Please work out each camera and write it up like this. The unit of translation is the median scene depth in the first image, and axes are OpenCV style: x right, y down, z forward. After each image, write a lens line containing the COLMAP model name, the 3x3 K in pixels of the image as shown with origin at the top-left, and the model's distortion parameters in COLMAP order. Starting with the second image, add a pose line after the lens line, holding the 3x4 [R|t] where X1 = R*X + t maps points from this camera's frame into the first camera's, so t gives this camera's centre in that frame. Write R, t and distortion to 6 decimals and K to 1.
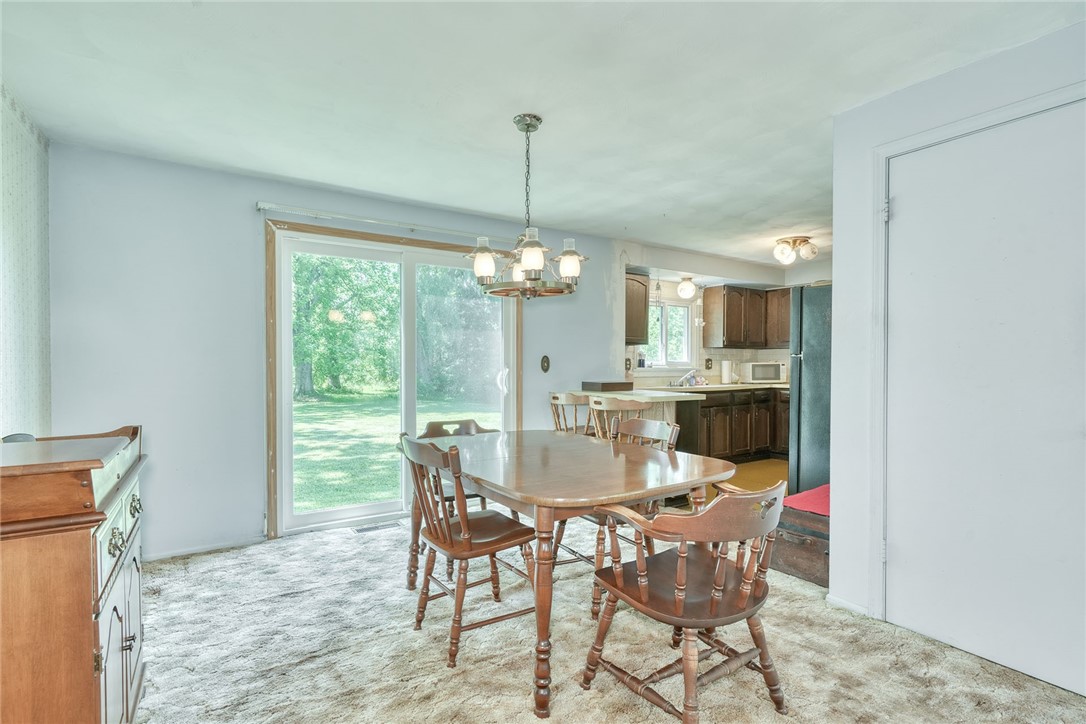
lens RADIAL K [[522.3, 0, 545.6], [0, 522.3, 368.3], [0, 0, 1]] dist [0.011448, 0.001540]
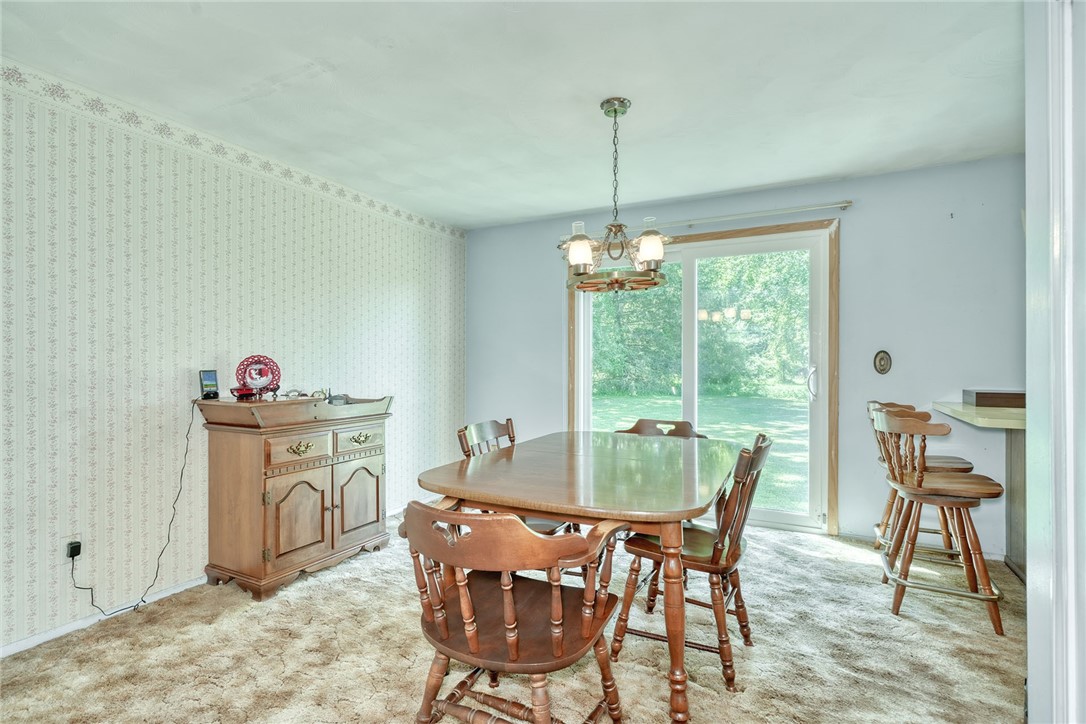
lens RADIAL K [[522.3, 0, 545.4], [0, 522.3, 360.4], [0, 0, 1]] dist [0.011448, 0.001540]
pose [[0.515395, -0.002379, -0.856949, 0.271264], [-0.006476, 0.999957, -0.006670, -0.001480], [0.856928, 0.008987, 0.515357, 0.157256]]
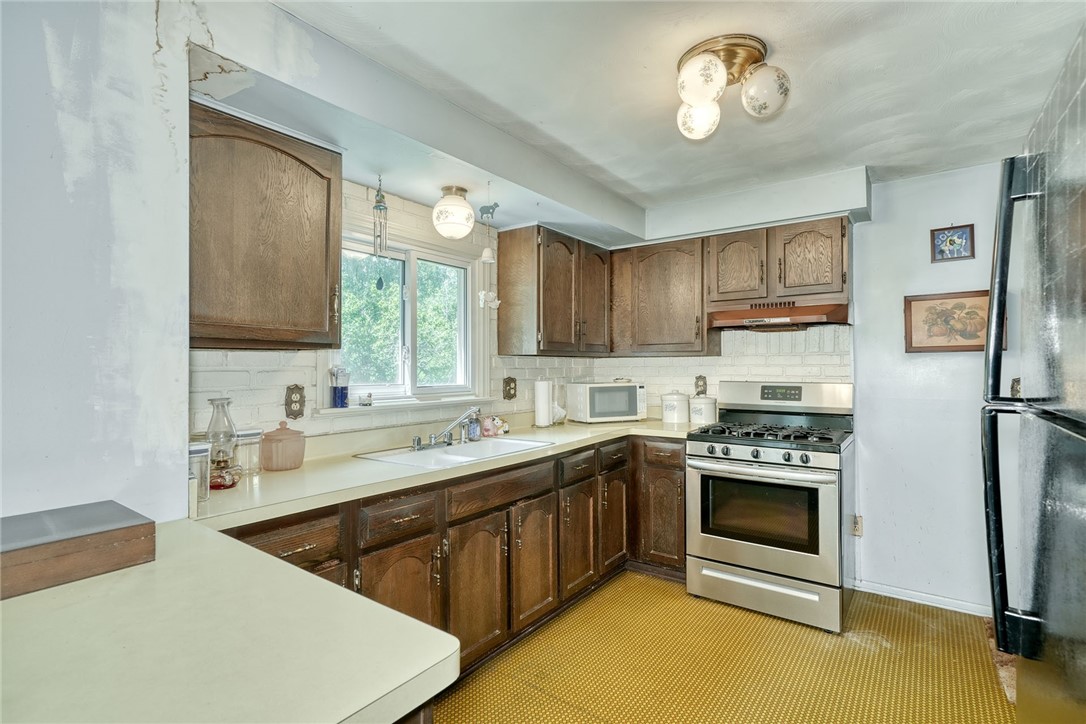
lens RADIAL K [[522.3, 0, 552.3], [0, 522.3, 366.4], [0, 0, 1]] dist [0.011448, 0.001540]
pose [[0.934722, -0.006200, 0.355326, 0.185065], [0.009623, 0.999923, -0.007866, -0.026243], [-0.355249, 0.010772, 0.934709, 0.556790]]
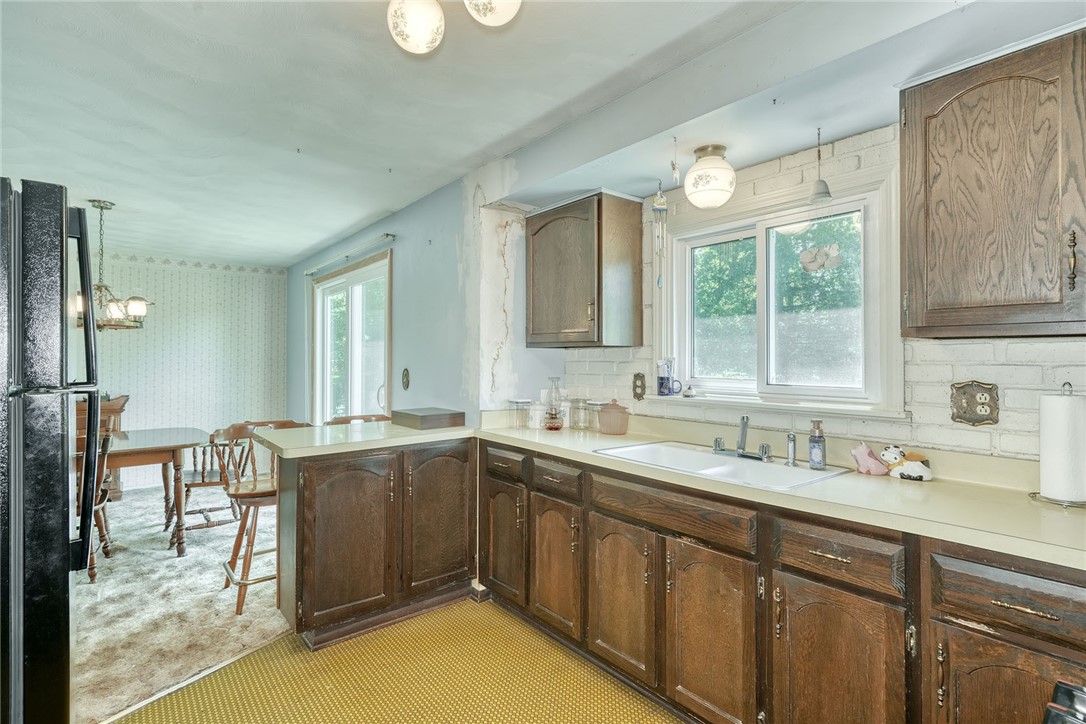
lens RADIAL K [[522.3, 0, 543.8], [0, 522.3, 356.4], [0, 0, 1]] dist [0.011448, 0.001540]
pose [[0.115069, -0.005961, -0.993340, 0.581338], [-0.009902, 0.999925, -0.007148, -0.028645], [0.993308, 0.010659, 0.115001, 0.812577]]
